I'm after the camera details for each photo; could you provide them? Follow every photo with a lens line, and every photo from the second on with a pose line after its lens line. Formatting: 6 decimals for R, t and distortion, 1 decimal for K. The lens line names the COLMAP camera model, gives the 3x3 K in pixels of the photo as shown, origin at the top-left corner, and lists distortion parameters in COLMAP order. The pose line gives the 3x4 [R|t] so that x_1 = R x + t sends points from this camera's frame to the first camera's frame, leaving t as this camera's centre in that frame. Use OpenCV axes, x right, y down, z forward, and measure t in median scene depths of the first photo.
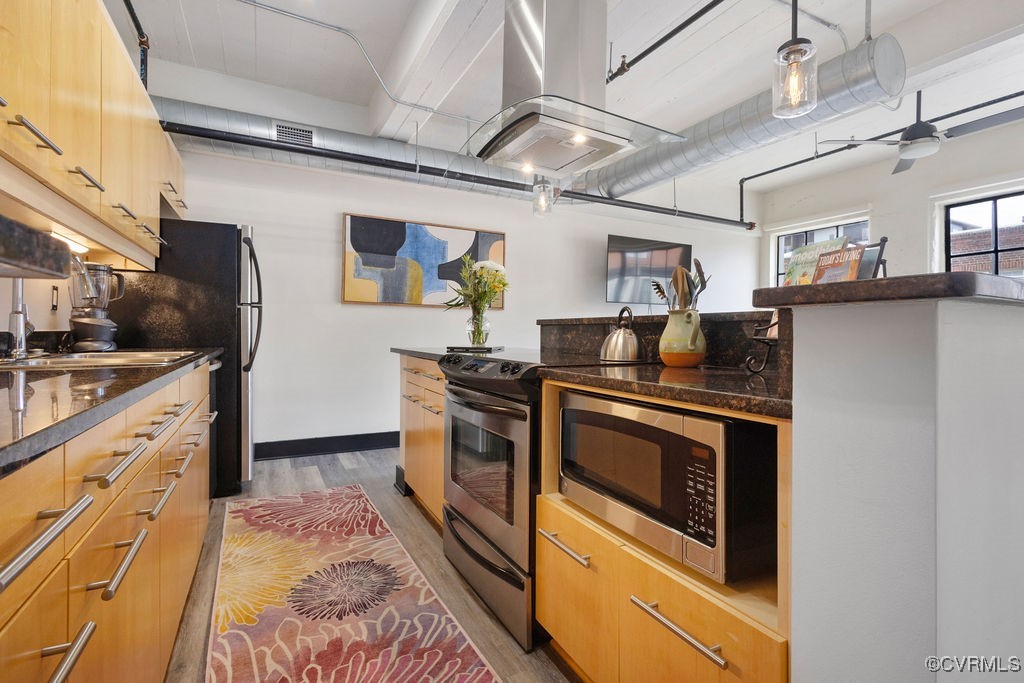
lens RADIAL K [[466.2, 0, 512.0], [0, 466.2, 341.5], [0, 0, 1]] dist [0.012039, 0.000060]
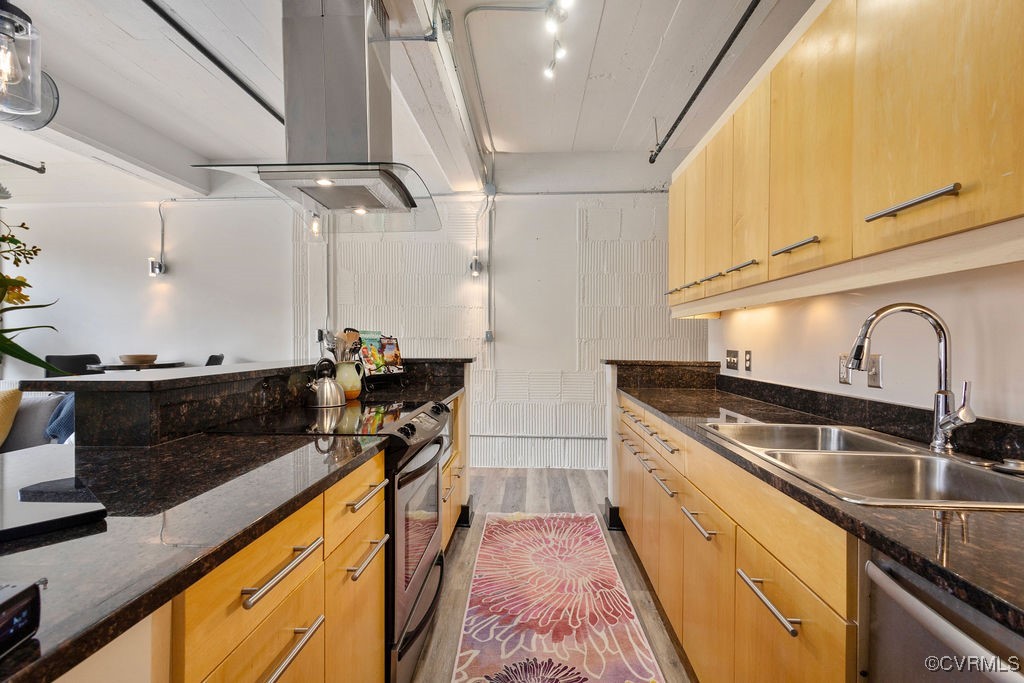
lens RADIAL K [[480.5, 0, 510.8], [0, 480.5, 347.3], [0, 0, 1]] dist [0.014449, 0.000182]
pose [[-0.859881, -0.015836, 0.510249, -0.530870], [0.003384, 0.999320, 0.036717, -0.098849], [-0.510483, 0.033299, -0.859243, 1.245622]]
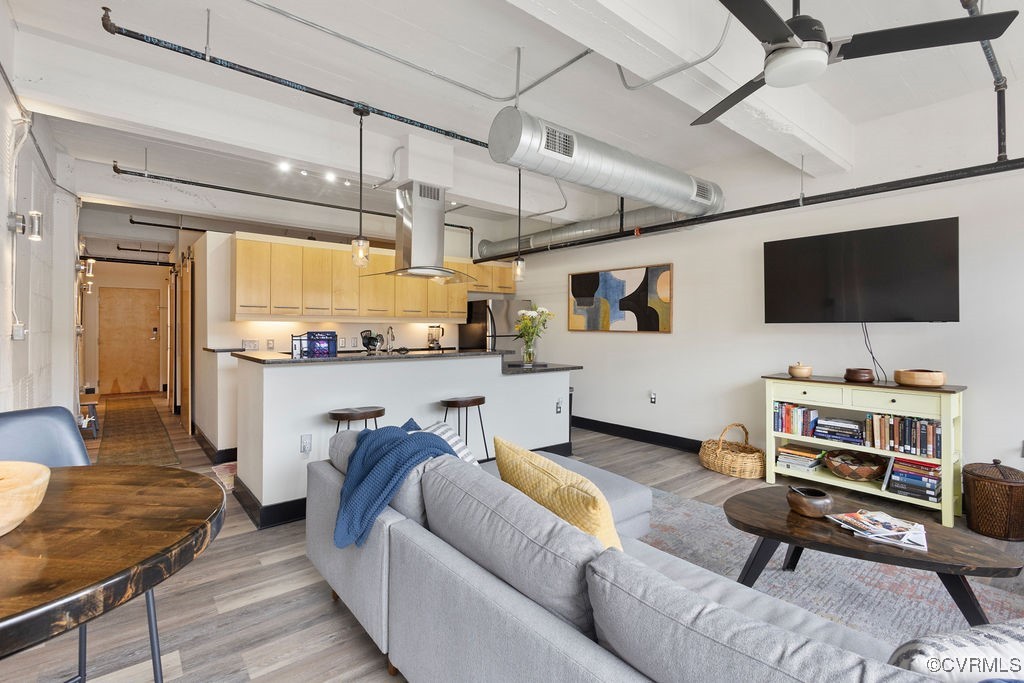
lens RADIAL K [[477.1, 0, 510.3], [0, 477.1, 329.4], [0, 0, 1]] dist [0.014298, 0.000142]
pose [[0.203777, -0.002019, -0.979015, 1.715379], [-0.026197, 0.999629, -0.007514, -0.104431], [0.978667, 0.027179, 0.203648, 0.709002]]
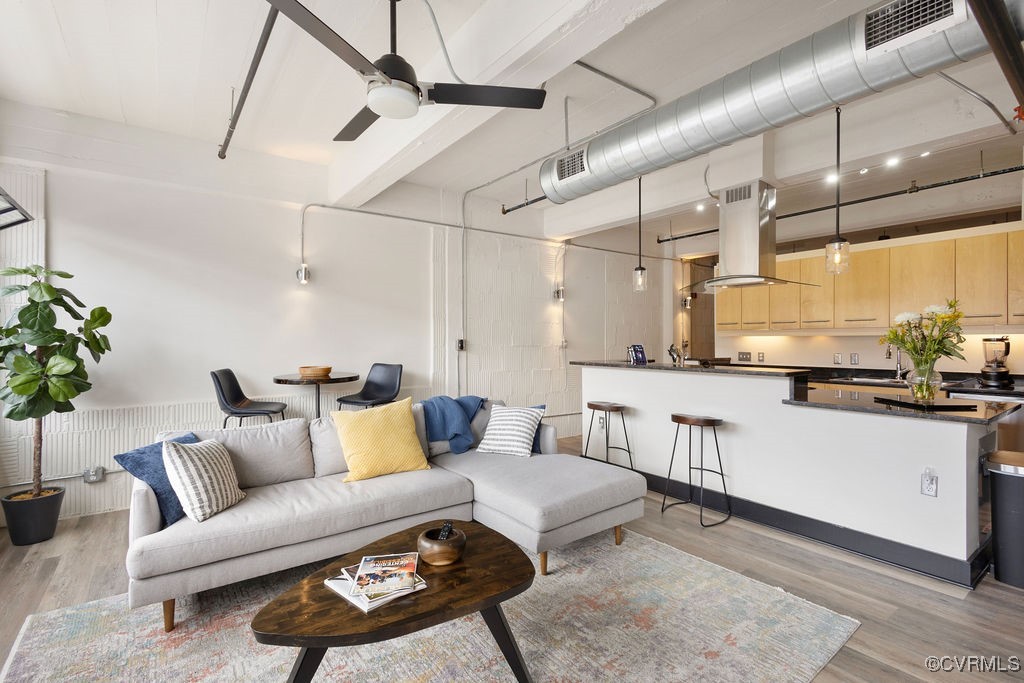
lens RADIAL K [[473.0, 0, 512.0], [0, 473.0, 341.5], [0, 0, 1]] dist [0.016719, -0.000076]
pose [[-0.987464, -0.005284, -0.157758, 1.016299], [-0.009285, 0.999653, 0.024633, -0.144404], [0.157573, 0.025789, -0.987170, 2.090803]]
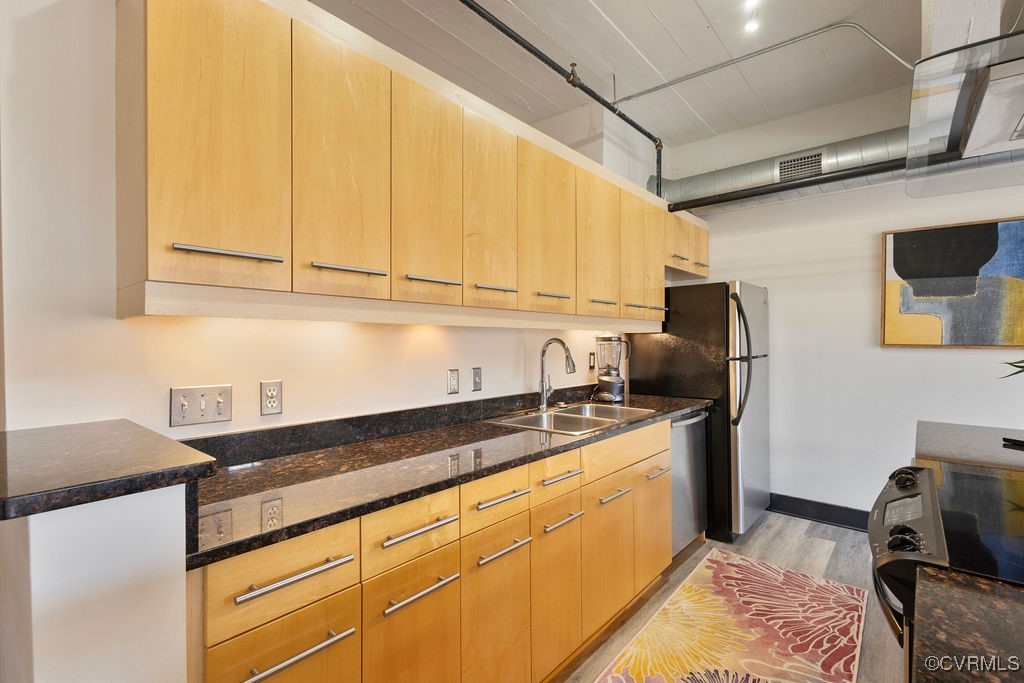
lens RADIAL K [[471.9, 0, 512.7], [0, 471.9, 353.2], [0, 0, 1]] dist [0.001455, 0.000059]
pose [[0.373666, 0.019709, -0.927354, 0.206926], [-0.021445, 0.999691, 0.012606, -0.101791], [0.927315, 0.015177, 0.373974, 0.196217]]
